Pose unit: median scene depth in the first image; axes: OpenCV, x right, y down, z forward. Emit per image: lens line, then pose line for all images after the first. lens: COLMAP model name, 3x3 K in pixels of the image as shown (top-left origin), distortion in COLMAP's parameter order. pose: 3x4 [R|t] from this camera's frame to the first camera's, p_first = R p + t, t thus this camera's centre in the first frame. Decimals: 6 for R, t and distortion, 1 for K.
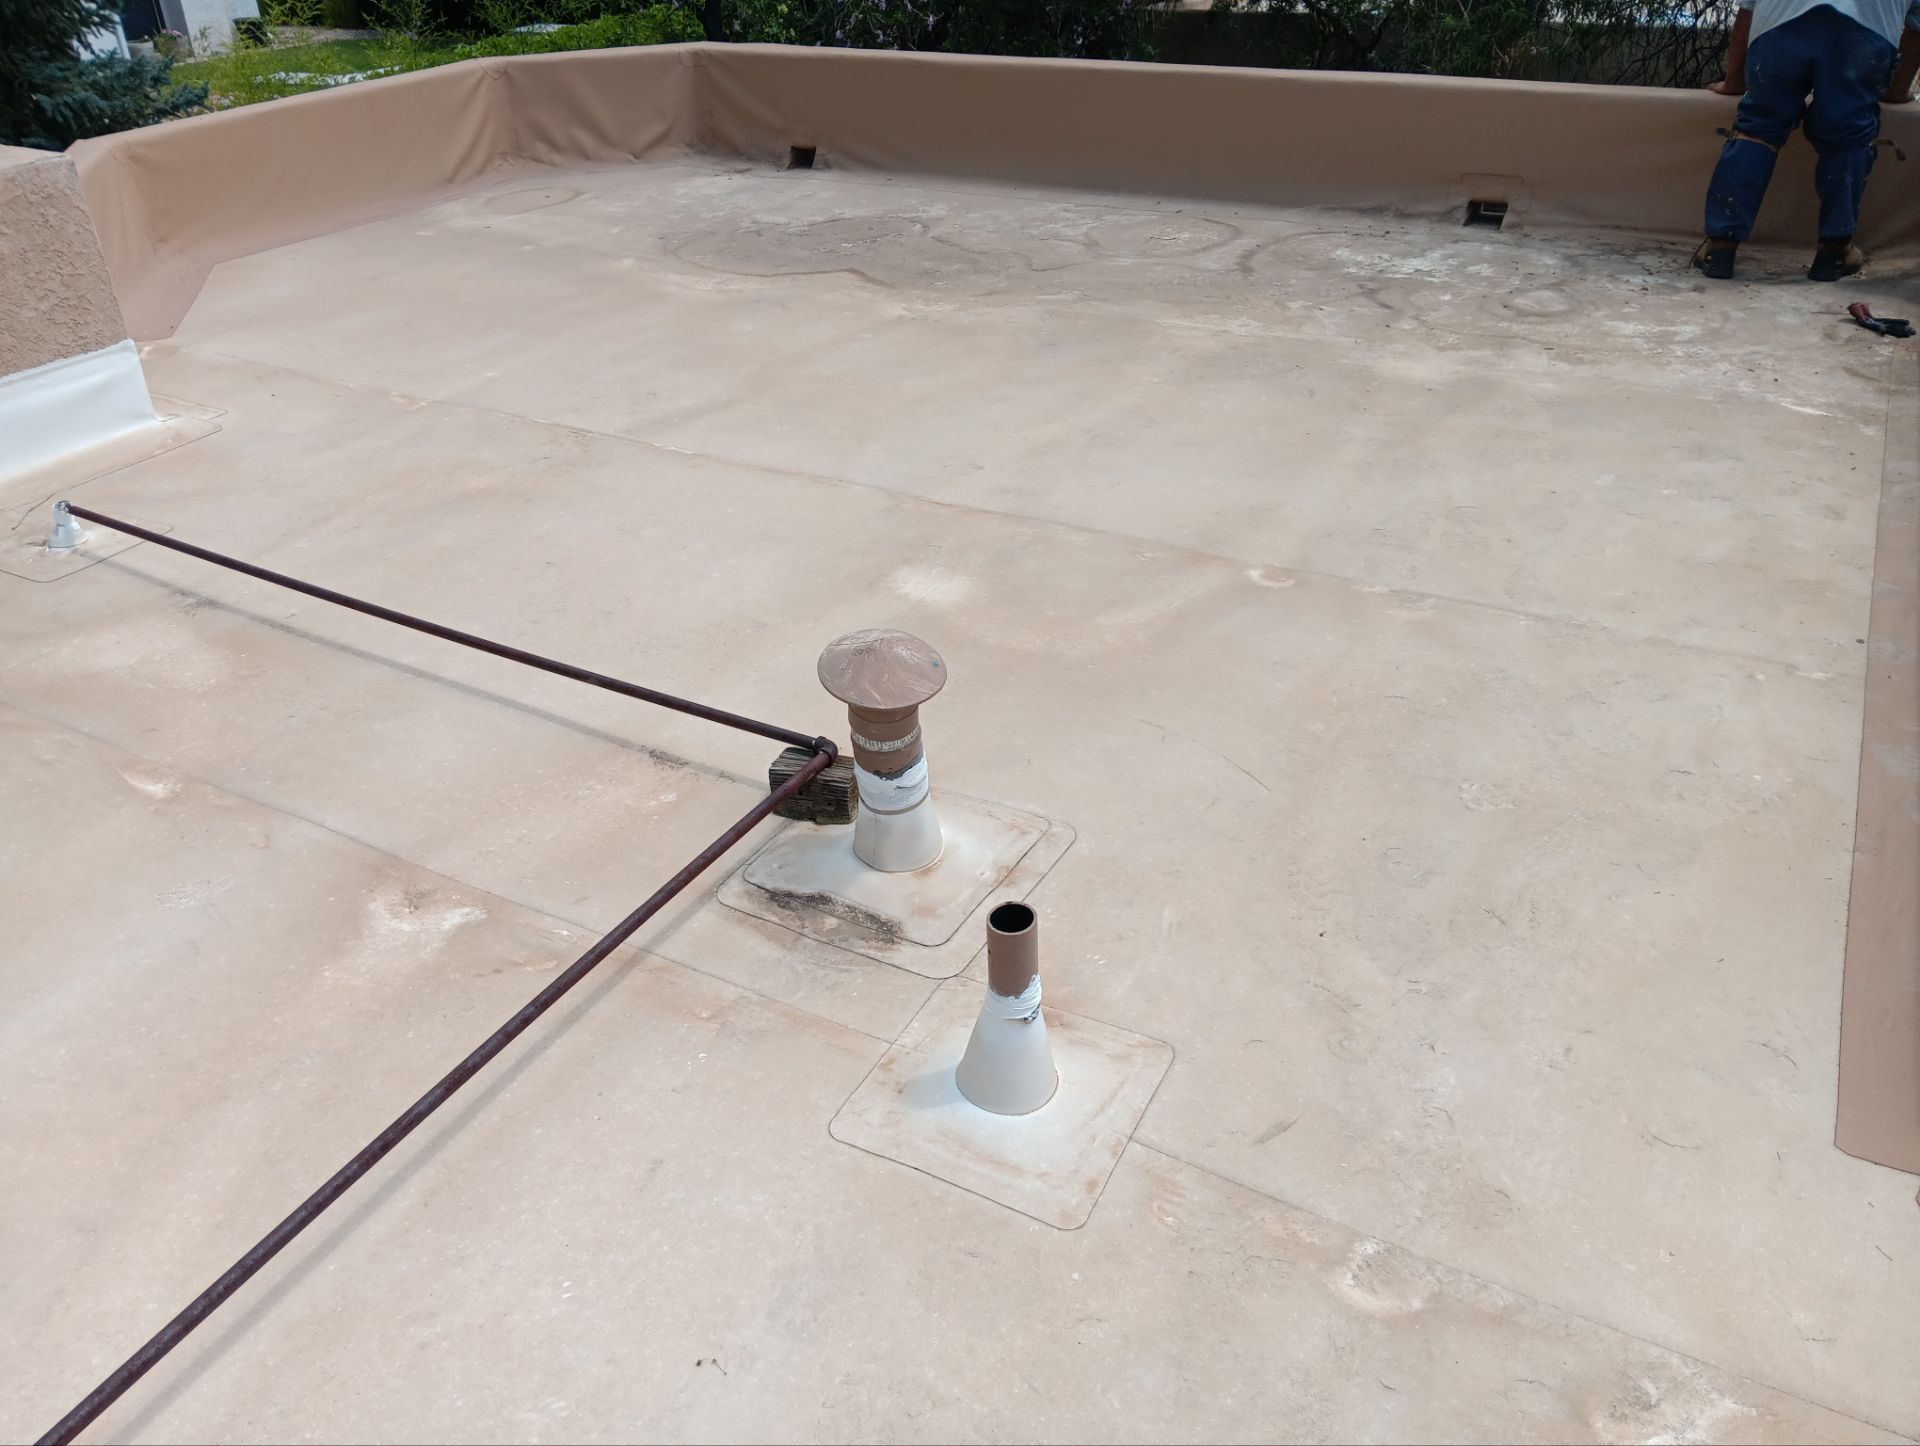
lens RADIAL K [[1498.3, 0, 960.0], [0, 1498.3, 723.0], [0, 0, 1]] dist [-0.000754, -0.057232]
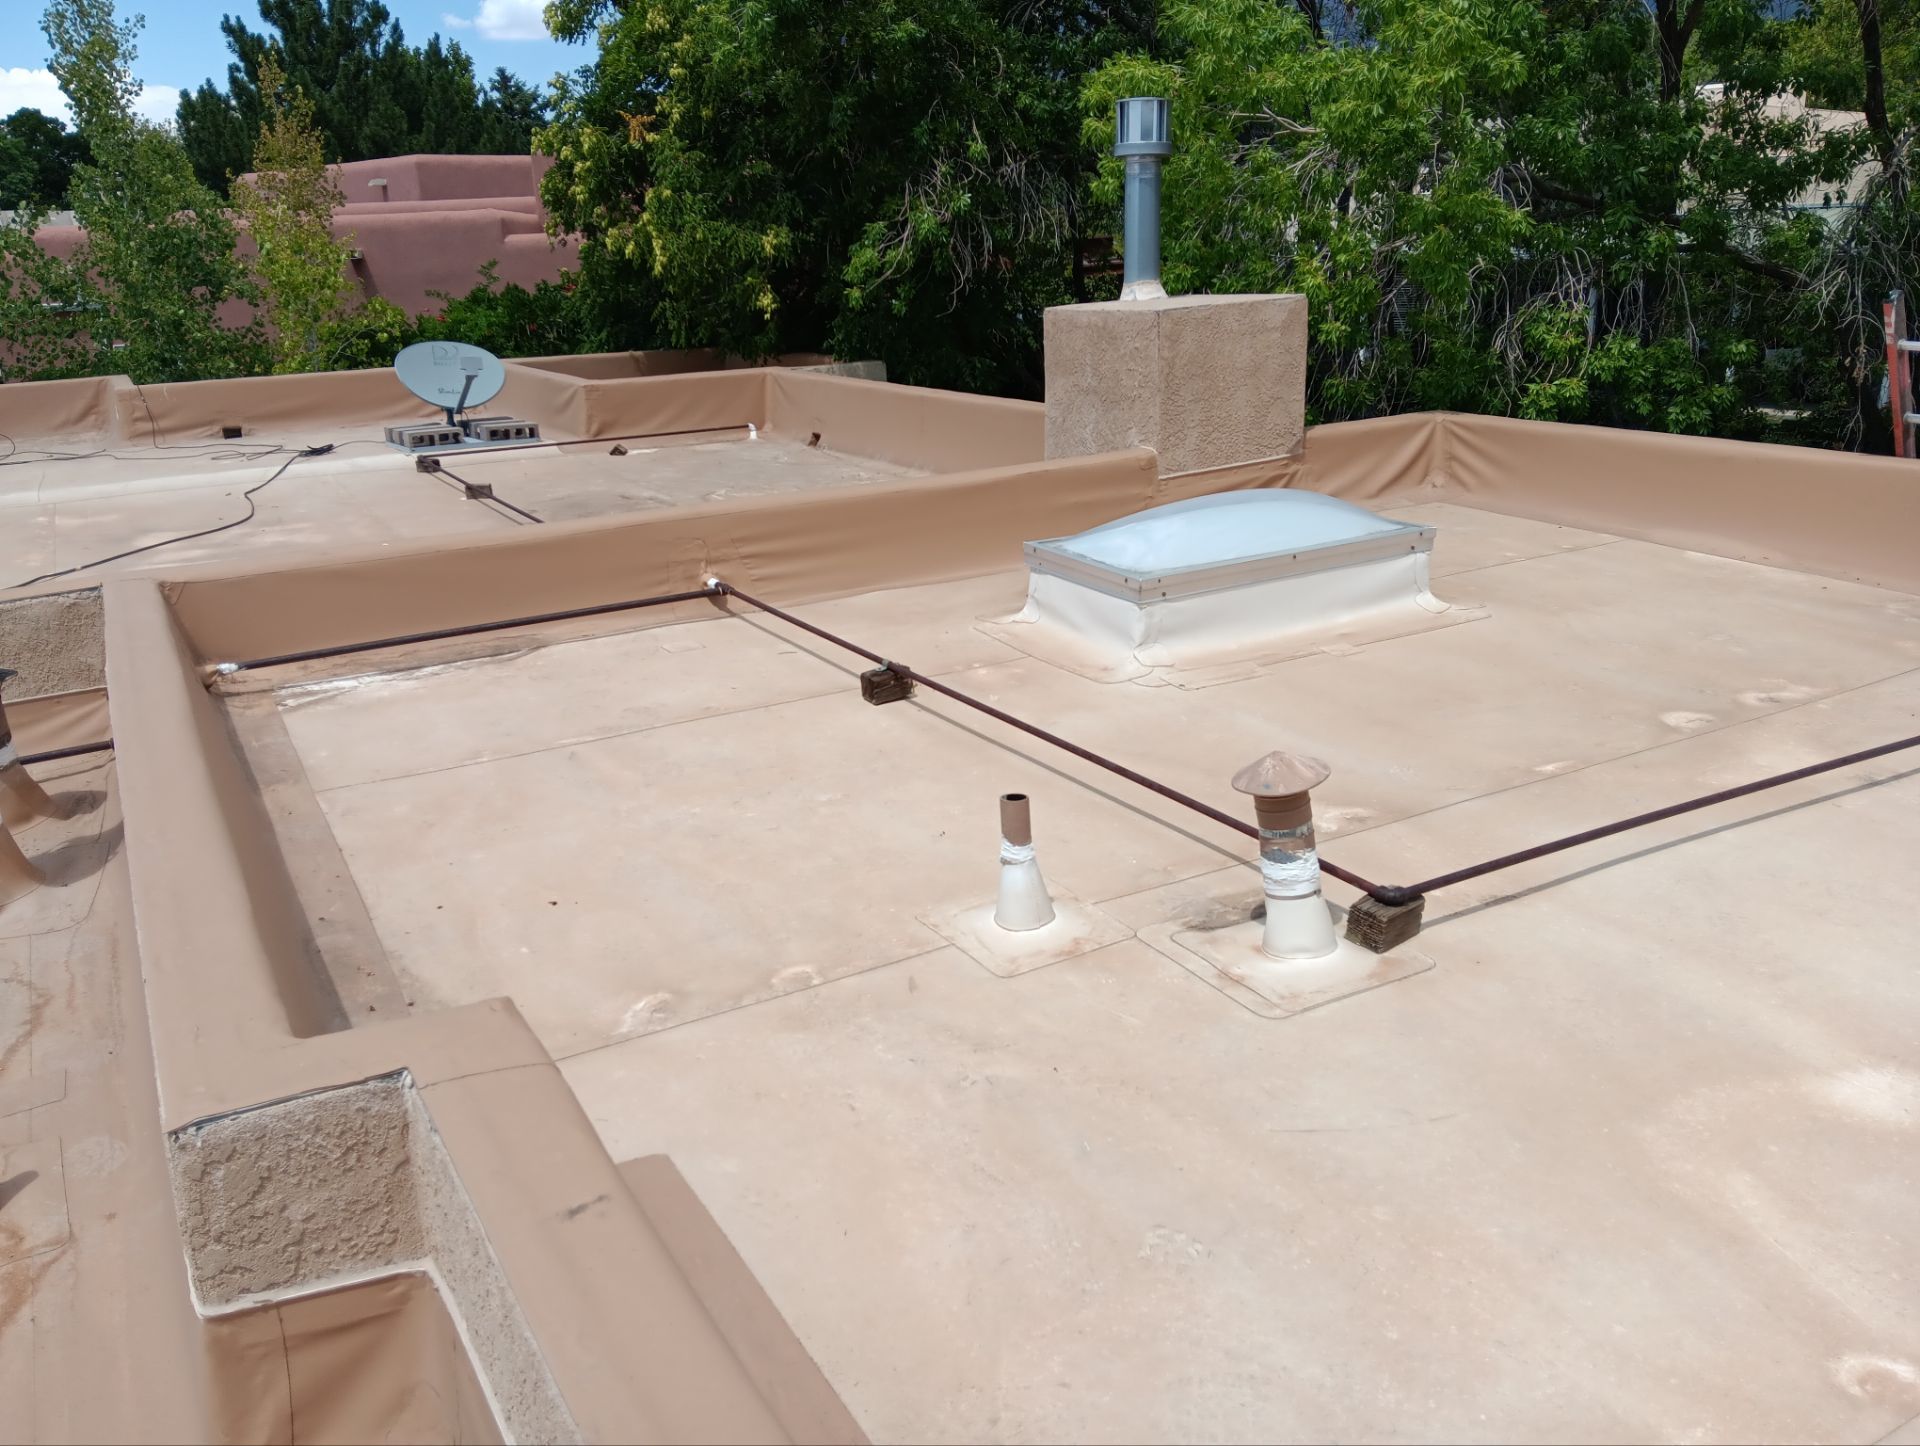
lens RADIAL K [[1498.3, 0, 960.0], [0, 1498.3, 723.0], [0, 0, 1]] dist [-0.000754, -0.057232]
pose [[-0.505668, 0.324849, -0.799232, 1.139904], [-0.380685, 0.747318, 0.544605, -0.693600], [0.774195, 0.579646, -0.254230, 1.052667]]
